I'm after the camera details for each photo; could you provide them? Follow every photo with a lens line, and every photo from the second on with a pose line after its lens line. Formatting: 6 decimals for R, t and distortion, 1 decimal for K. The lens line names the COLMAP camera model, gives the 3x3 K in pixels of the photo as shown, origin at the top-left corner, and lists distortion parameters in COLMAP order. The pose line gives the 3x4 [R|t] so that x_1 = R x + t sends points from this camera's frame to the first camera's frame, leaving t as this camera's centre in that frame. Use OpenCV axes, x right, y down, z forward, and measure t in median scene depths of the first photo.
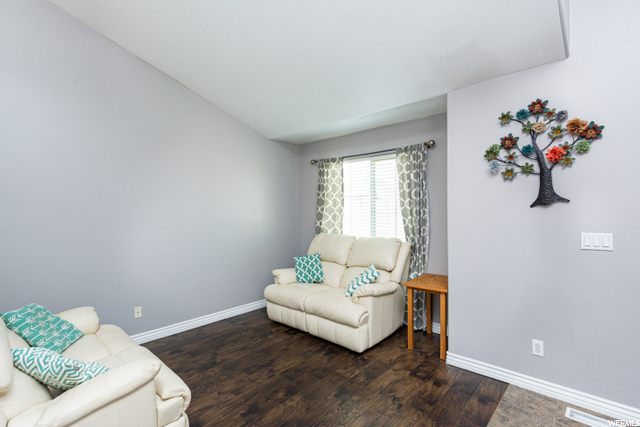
lens RADIAL K [[306.1, 0, 320.0], [0, 306.1, 213.5], [0, 0, 1]] dist [0.021217, -0.000250]
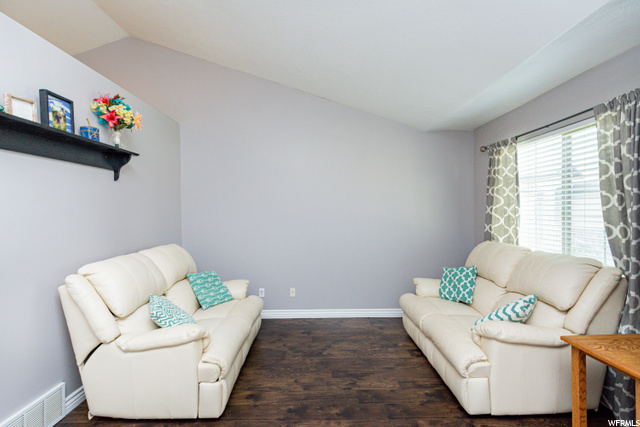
lens RADIAL K [[293.0, 0, 320.0], [0, 293.0, 213.5], [0, 0, 1]] dist [0.000095, -0.000055]
pose [[0.681486, 0.007655, -0.731792, 0.288743], [-0.005762, 0.999970, 0.005094, -0.006340], [0.731809, 0.000745, 0.681509, 0.219443]]
